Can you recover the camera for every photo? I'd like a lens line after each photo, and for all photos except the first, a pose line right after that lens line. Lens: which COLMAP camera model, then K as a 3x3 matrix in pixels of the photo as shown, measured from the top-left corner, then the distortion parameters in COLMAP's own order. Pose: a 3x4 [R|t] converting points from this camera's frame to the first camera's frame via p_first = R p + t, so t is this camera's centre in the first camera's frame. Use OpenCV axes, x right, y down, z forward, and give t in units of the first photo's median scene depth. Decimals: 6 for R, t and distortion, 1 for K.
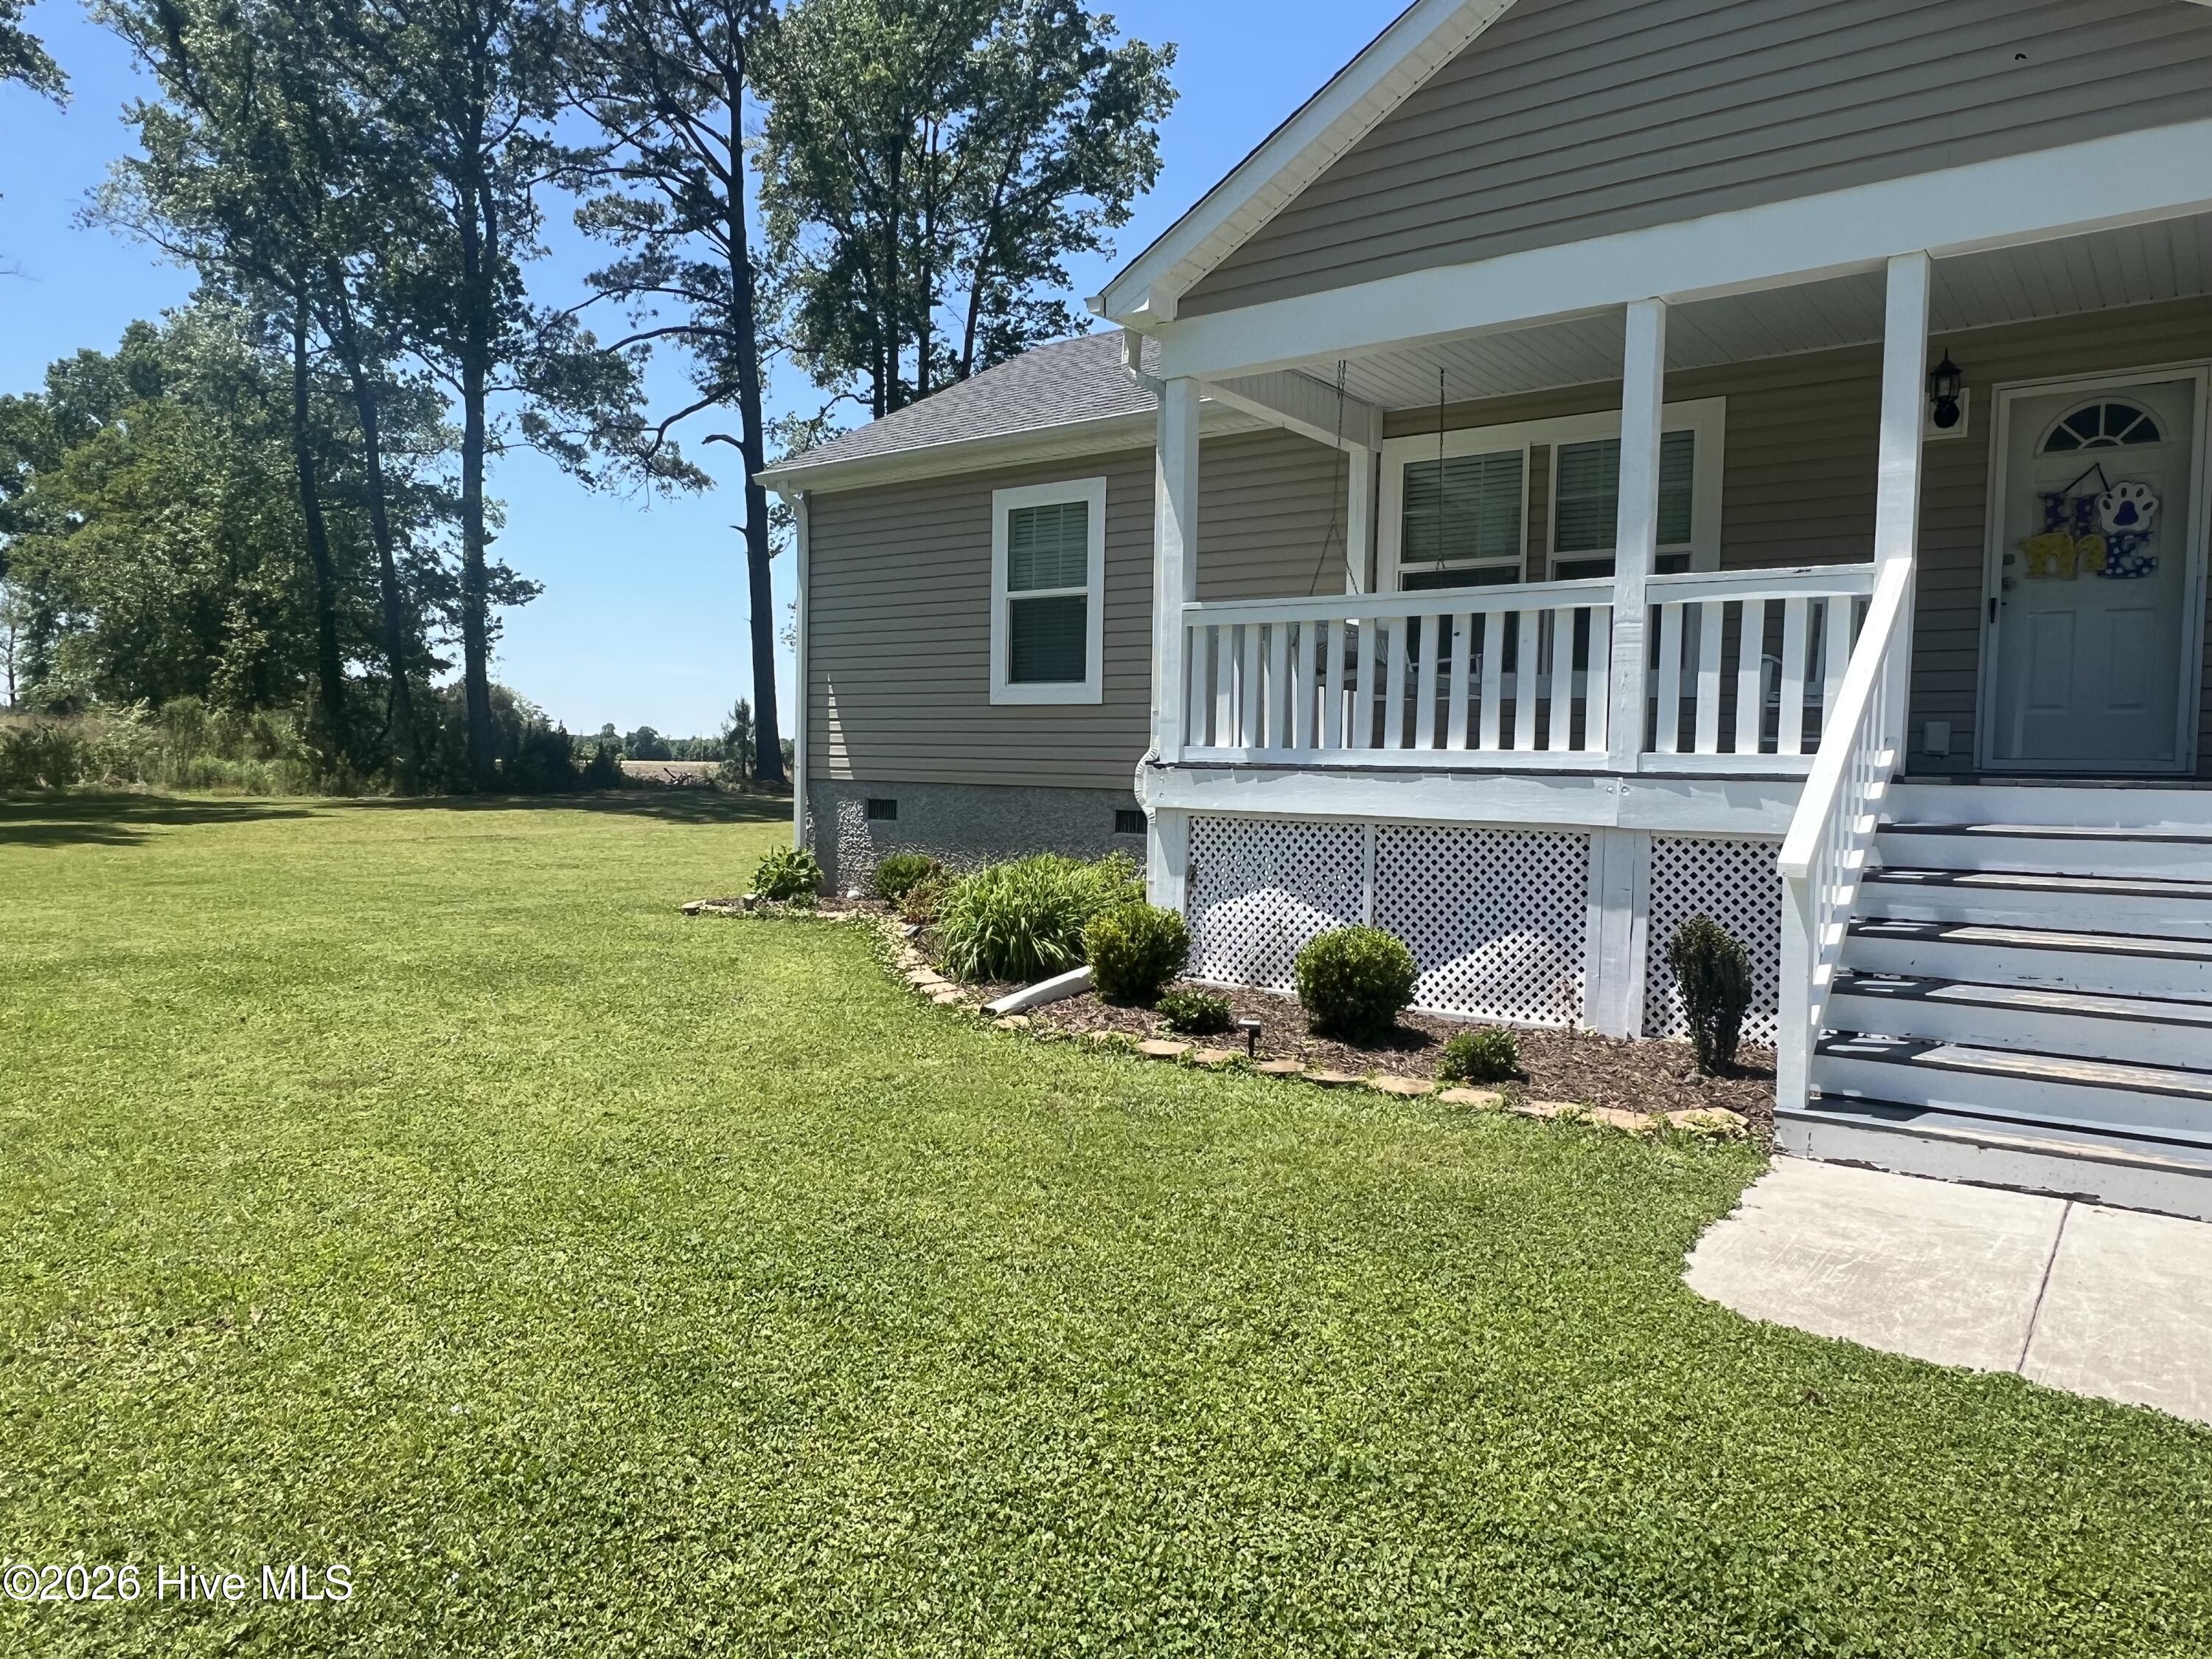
lens RADIAL K [[1463.4, 0, 1100.7], [0, 1463.4, 830.5], [0, 0, 1]] dist [0.005249, 0.005143]
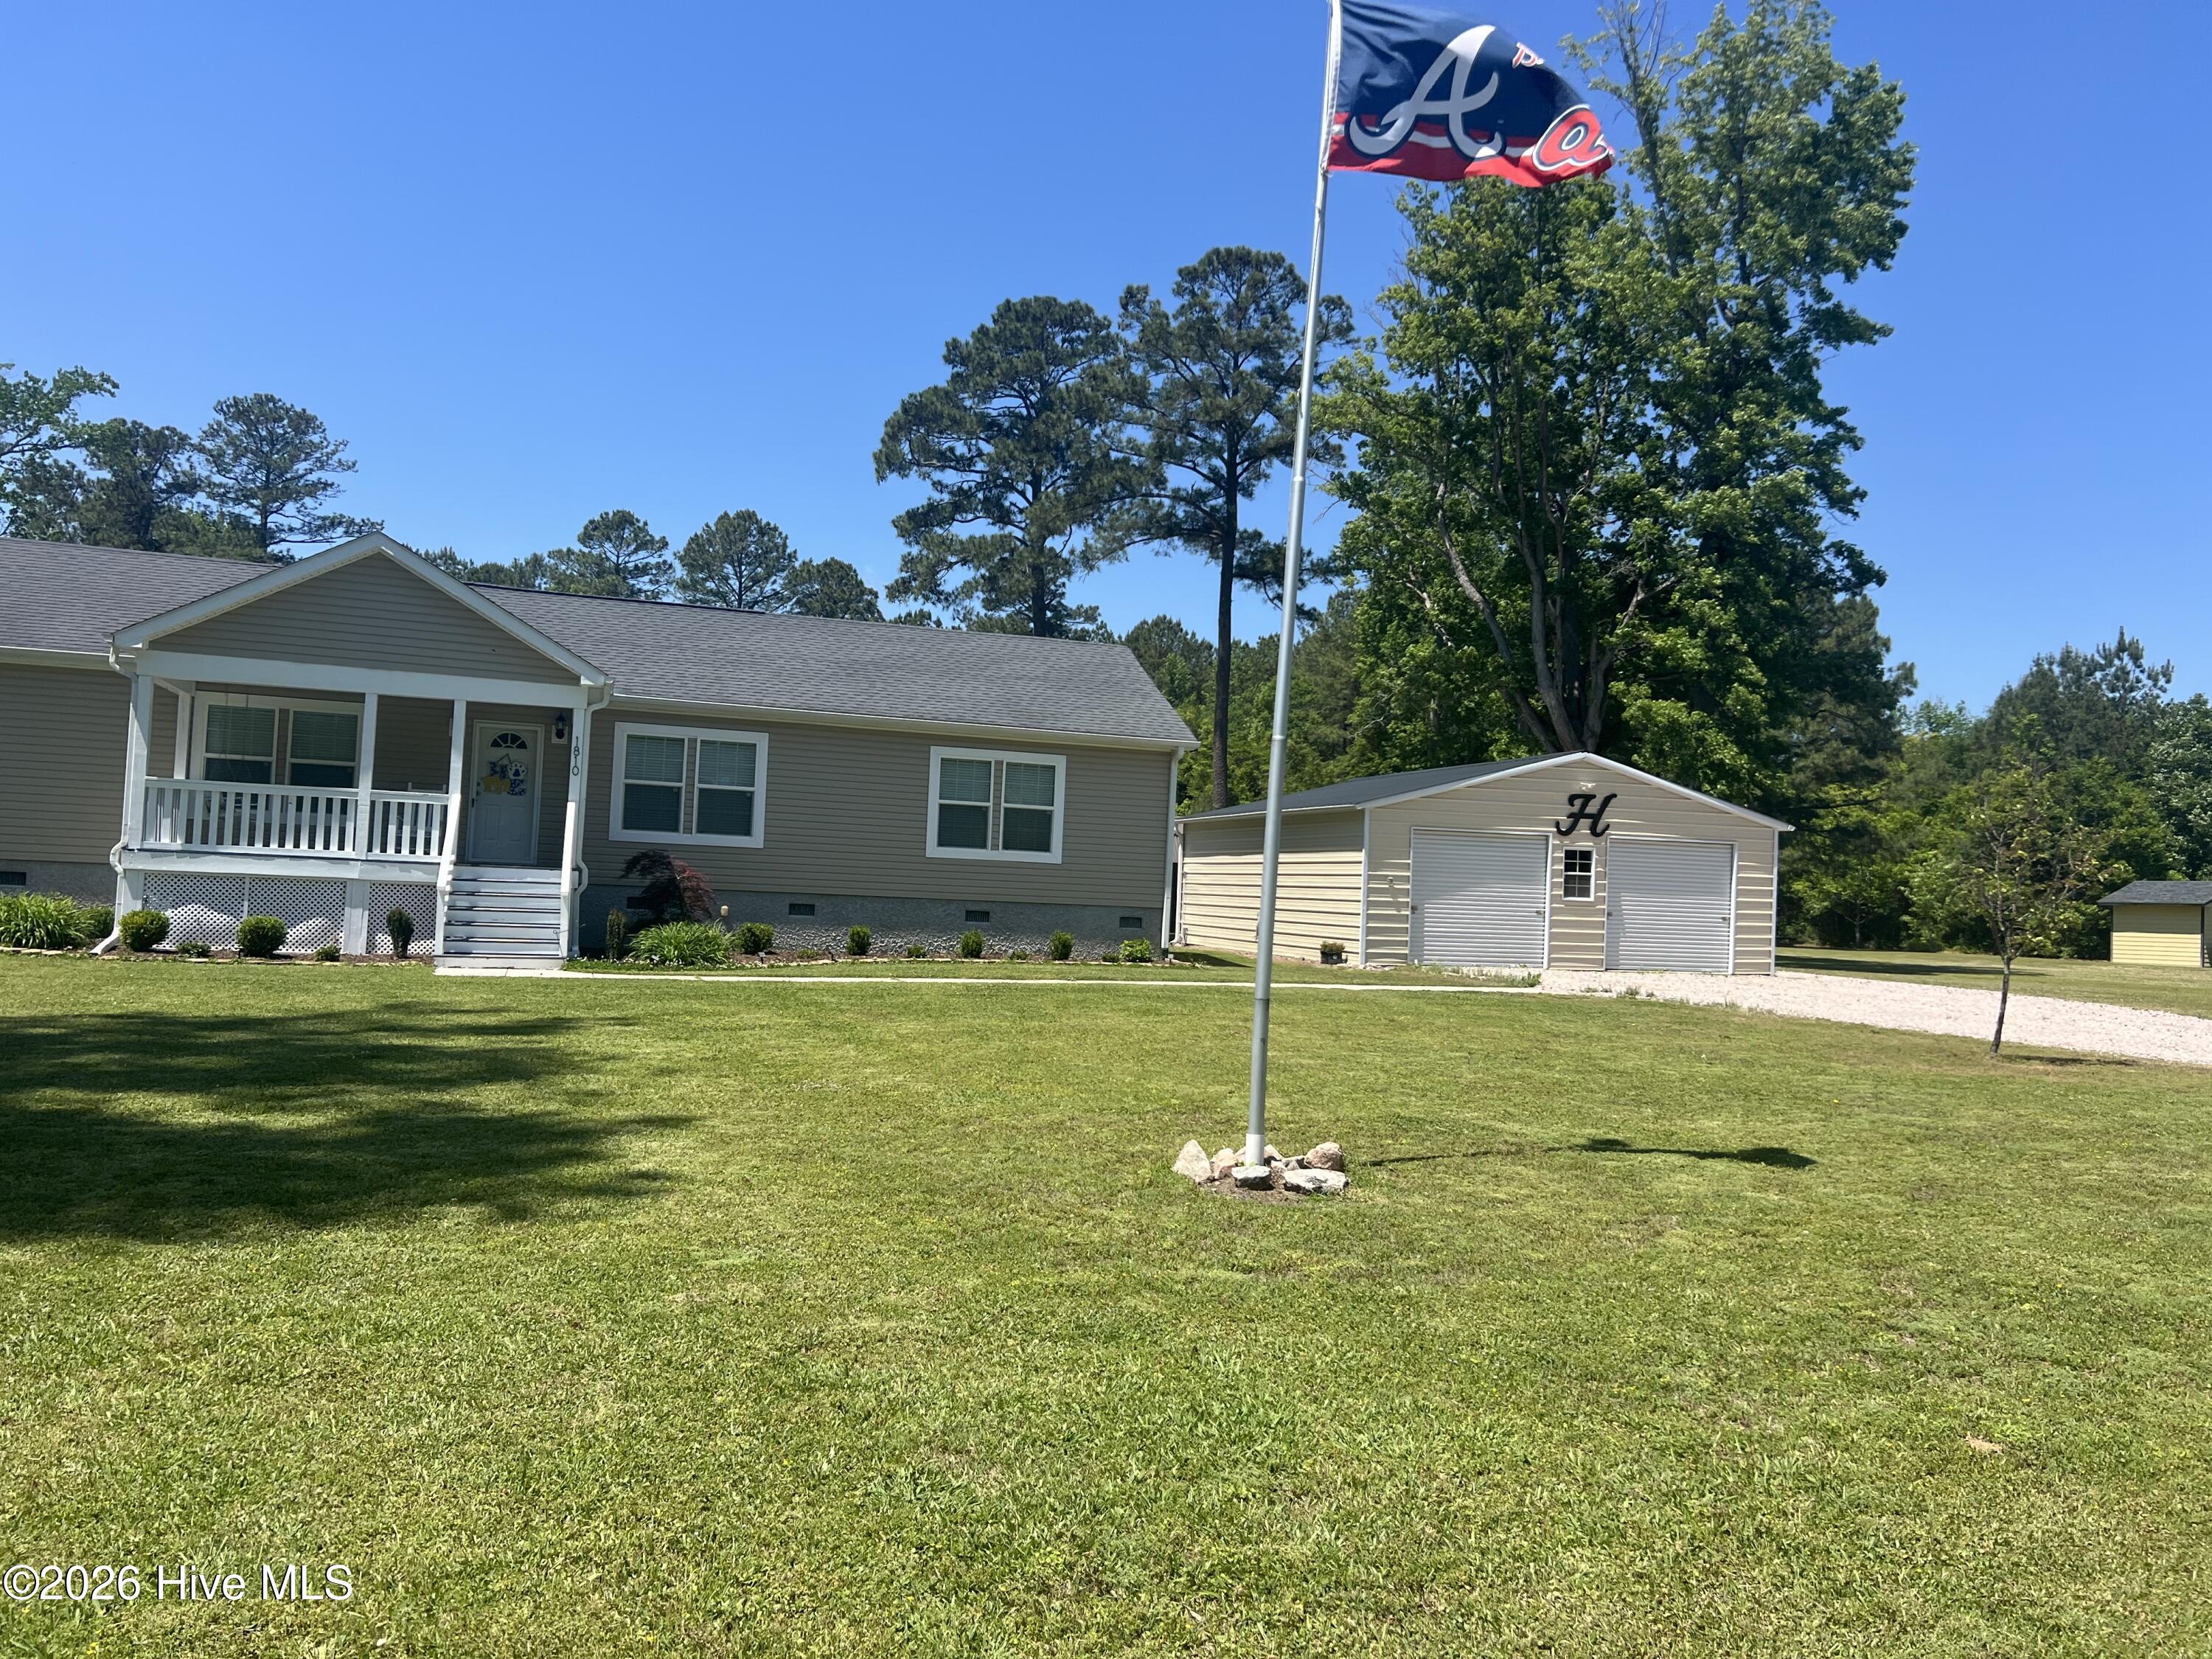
lens RADIAL K [[1671.1, 0, 1101.2], [0, 1671.1, 841.2], [0, 0, 1]] dist [0.076202, -0.099141]
pose [[0.575590, 0.038088, 0.816851, -1.177207], [0.004344, 0.998758, -0.049631, 0.074322], [-0.817727, 0.032115, 0.574710, -1.613593]]
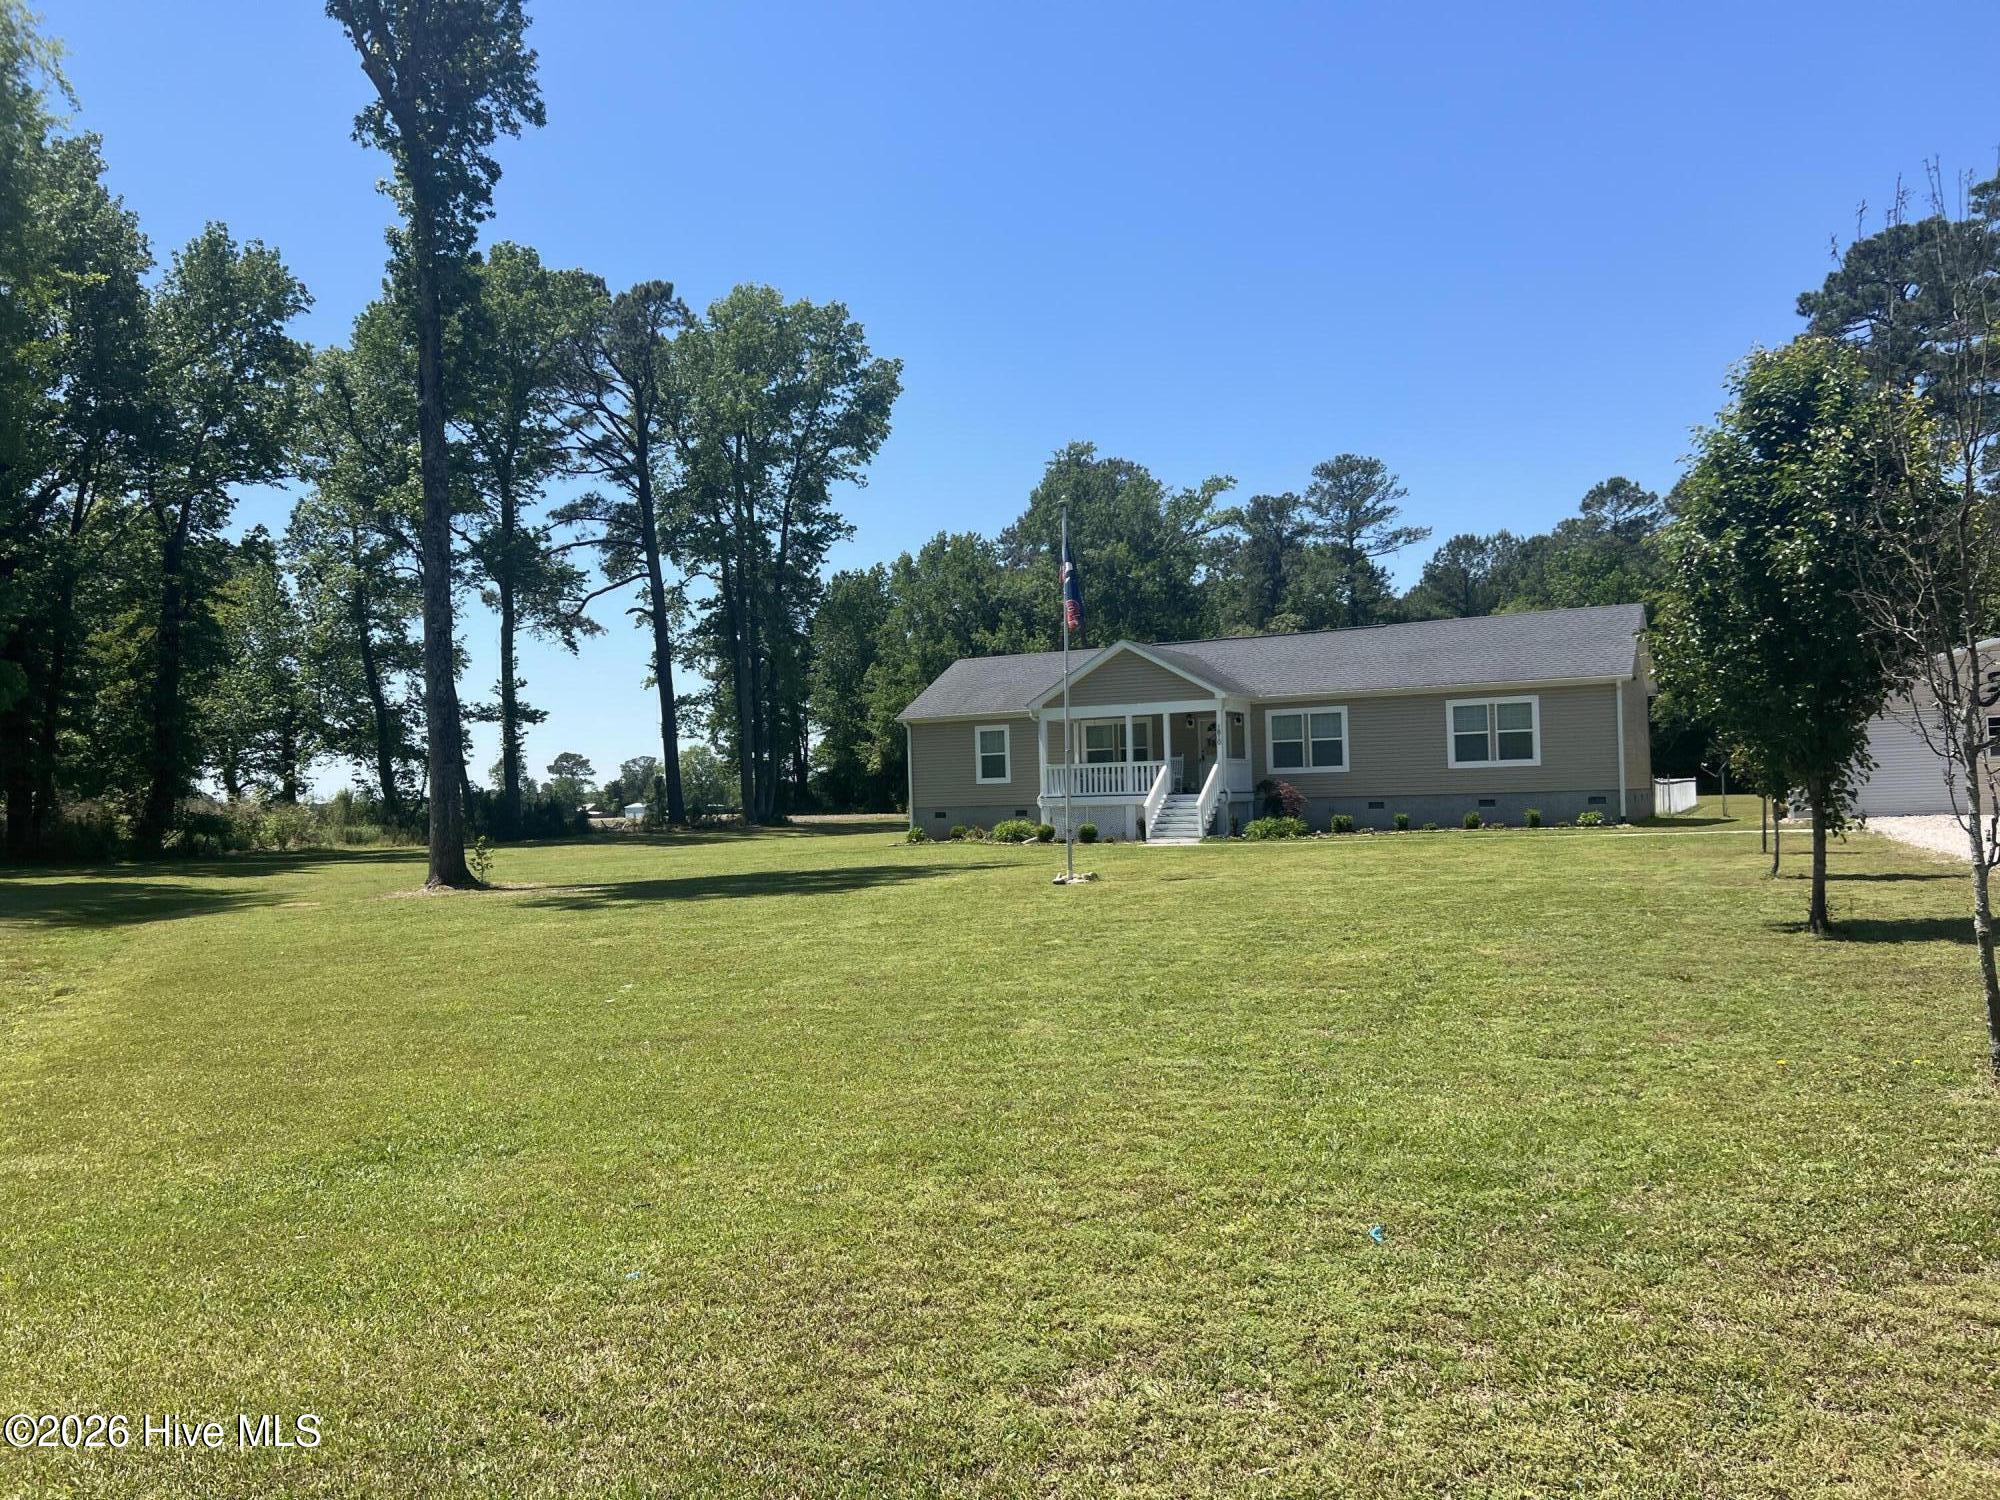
lens RADIAL K [[1511.0, 0, 978.2], [0, 1511.0, 745.1], [0, 0, 1]] dist [0.076202, -0.099141]
pose [[0.986661, -0.039792, 0.157849, -0.954778], [0.053195, 0.995243, -0.081618, 0.178413], [-0.153851, 0.088926, 0.984084, -3.899970]]
